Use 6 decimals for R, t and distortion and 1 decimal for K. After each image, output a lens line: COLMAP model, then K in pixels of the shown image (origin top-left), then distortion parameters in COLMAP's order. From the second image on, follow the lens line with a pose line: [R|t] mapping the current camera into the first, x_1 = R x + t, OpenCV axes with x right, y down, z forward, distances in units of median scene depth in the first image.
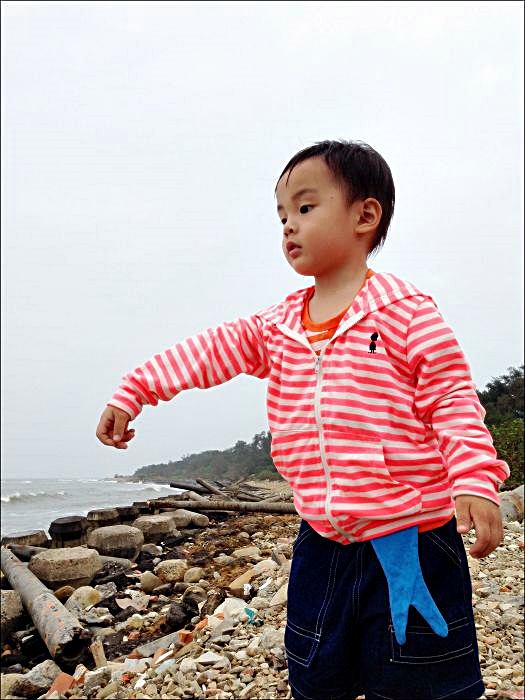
lens RADIAL K [[668.6, 0, 257.2], [0, 668.6, 350.2], [0, 0, 1]] dist [0.039847, 0.000000]
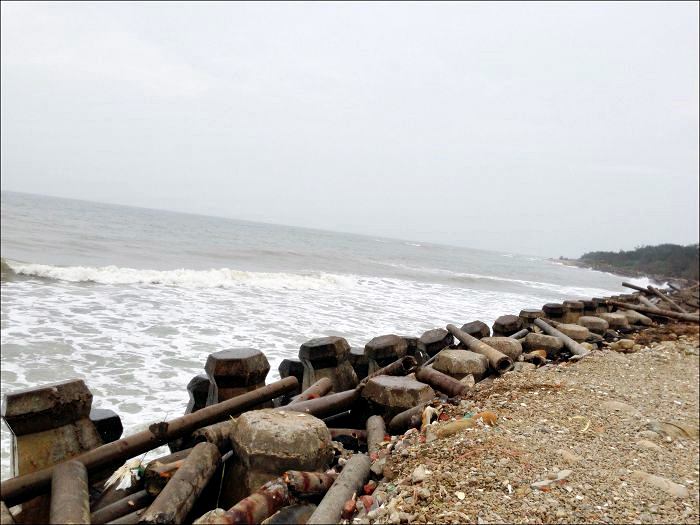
lens RADIAL K [[668.6, 0, 346.6], [0, 668.6, 263.9], [0, 0, 1]] dist [0.039847, 0.000000]
pose [[0.863476, 0.130286, -0.487273, 0.065089], [-0.030095, 0.977651, 0.208071, -0.192503], [0.503491, -0.165000, 0.848099, -0.694988]]
